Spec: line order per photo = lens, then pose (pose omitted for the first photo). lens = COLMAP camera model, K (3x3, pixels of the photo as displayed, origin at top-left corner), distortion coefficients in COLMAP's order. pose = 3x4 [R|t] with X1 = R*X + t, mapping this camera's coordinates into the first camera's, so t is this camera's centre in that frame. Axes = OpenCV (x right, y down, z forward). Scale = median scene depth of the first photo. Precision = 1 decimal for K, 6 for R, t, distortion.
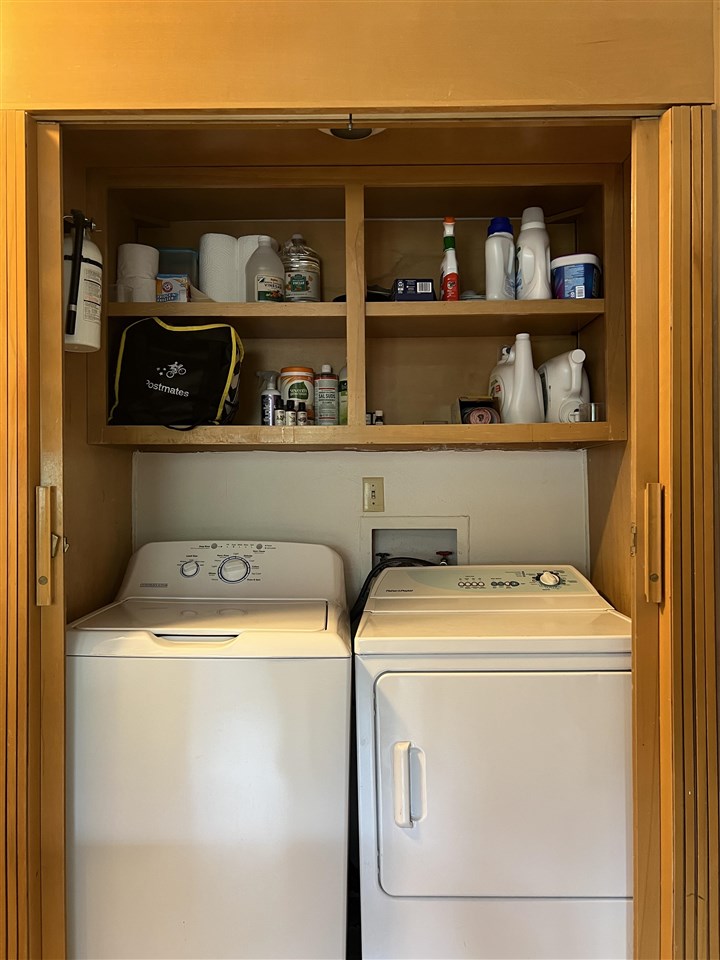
lens RADIAL K [[719.8, 0, 354.8], [0, 719.8, 480.8], [0, 0, 1]] dist [0.060061, -0.067531]
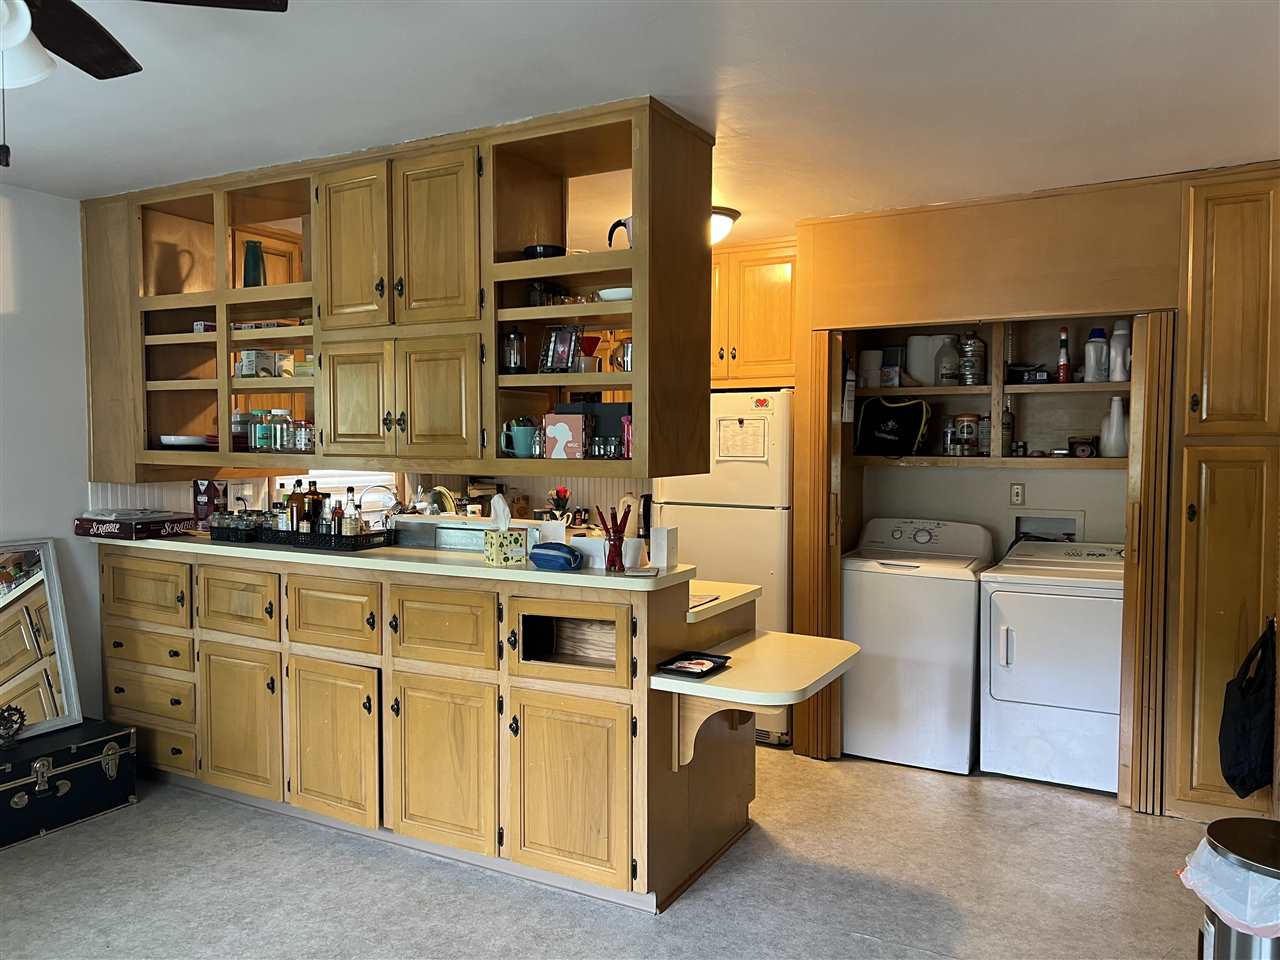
lens RADIAL K [[959.8, 0, 634.6], [0, 959.8, 487.5], [0, 0, 1]] dist [0.060061, -0.067531]
pose [[0.879140, 0.031658, -0.475511, 0.333195], [-0.000768, 0.997884, 0.065017, -0.149251], [0.476563, -0.056794, 0.877304, -1.402637]]
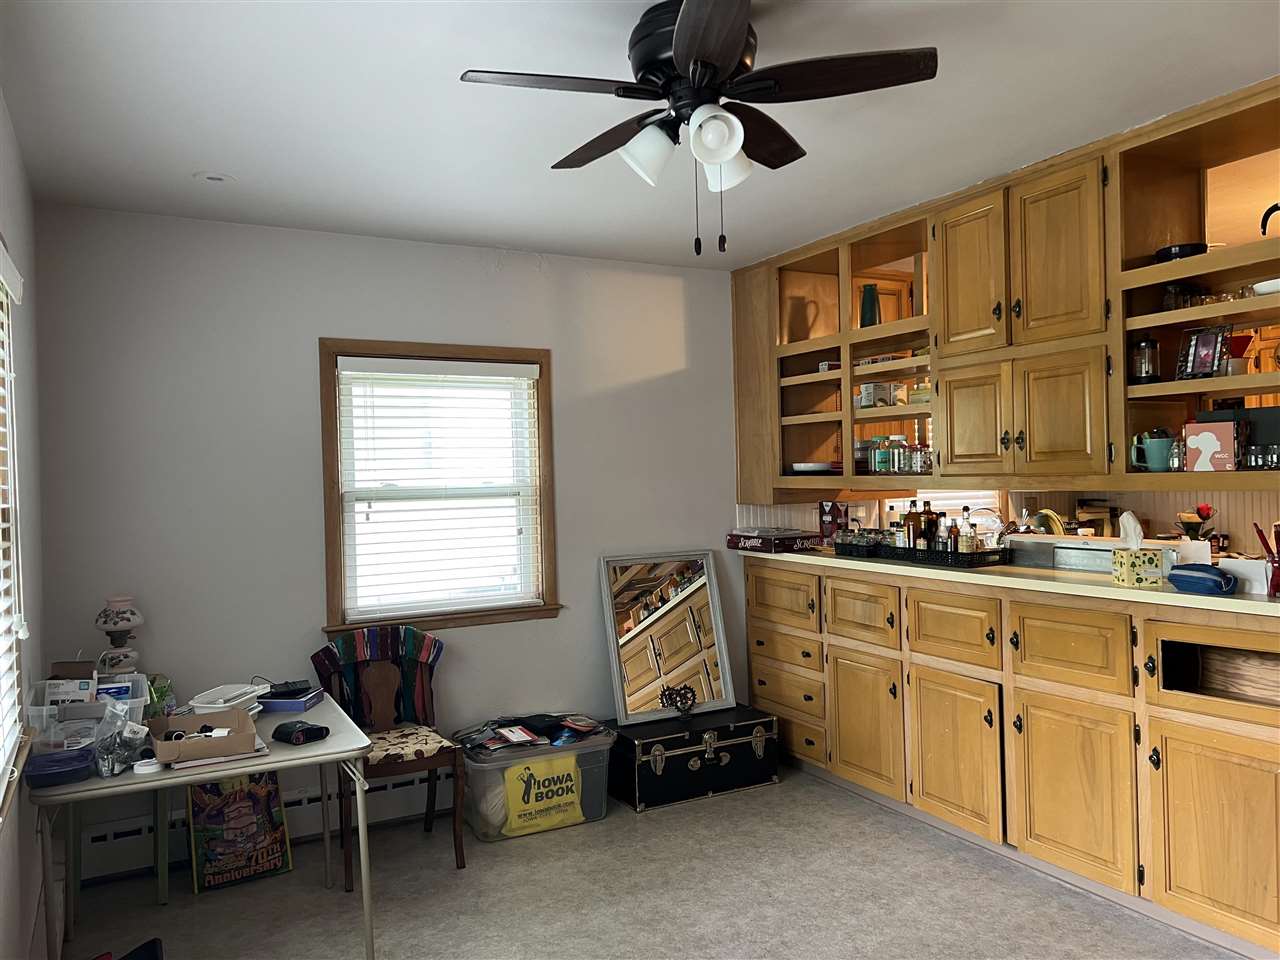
lens RADIAL K [[959.8, 0, 642.2], [0, 959.8, 481.2], [0, 0, 1]] dist [0.060061, -0.067531]
pose [[0.476549, -0.001016, -0.879147, 0.357000], [0.033698, 0.999286, 0.017111, -0.134007], [0.878502, -0.037780, 0.476243, -1.513821]]
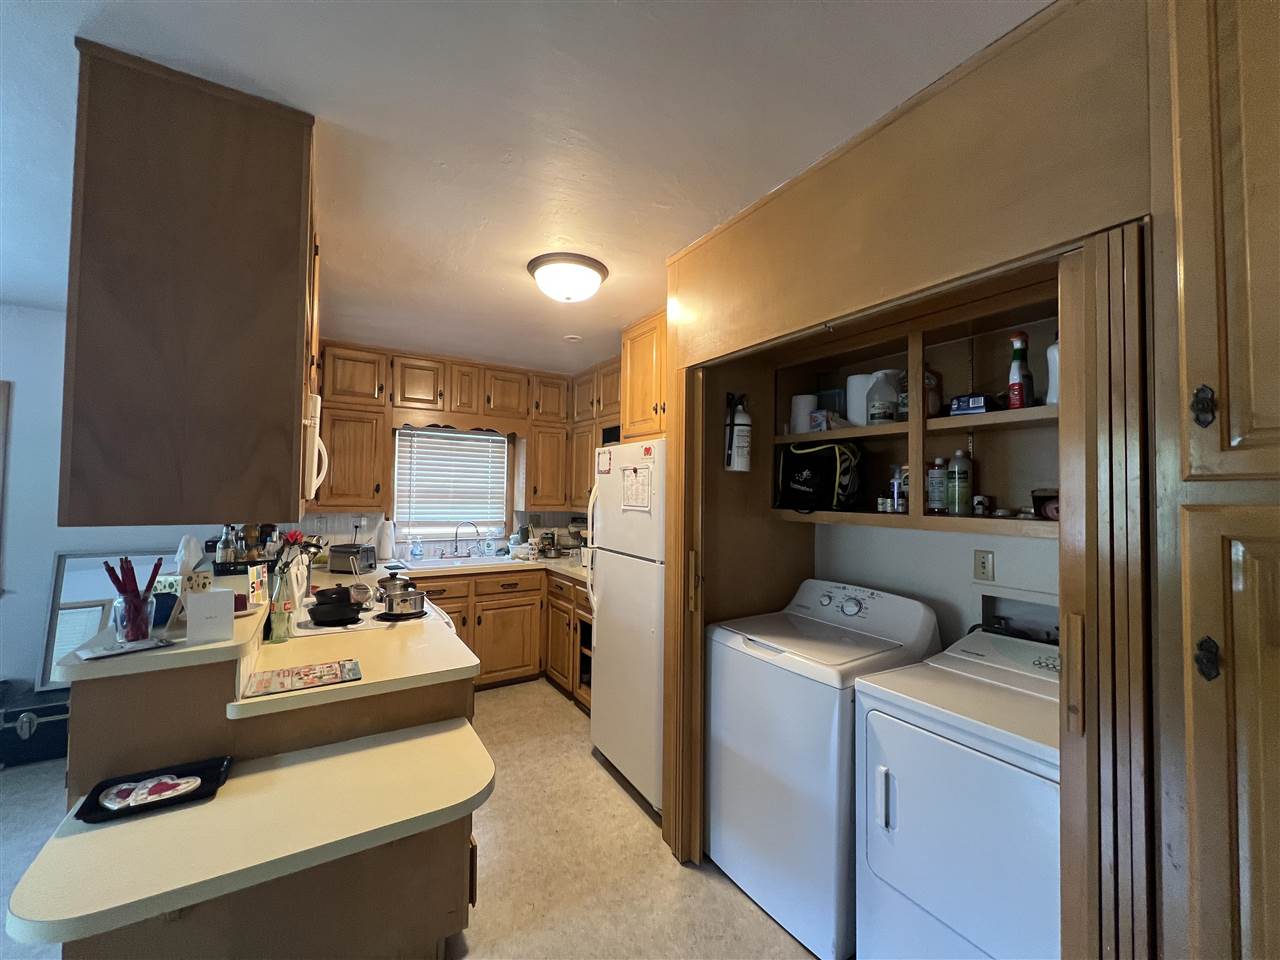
lens RADIAL K [[510.1, 0, 638.8], [0, 510.1, 479.2], [0, 0, 1]] dist [-0.006101, 0.002120]
pose [[0.537986, -0.009266, -0.842903, 0.486816], [-0.007946, 0.999839, -0.016063, -0.118648], [0.842916, 0.015340, 0.537826, 0.080507]]
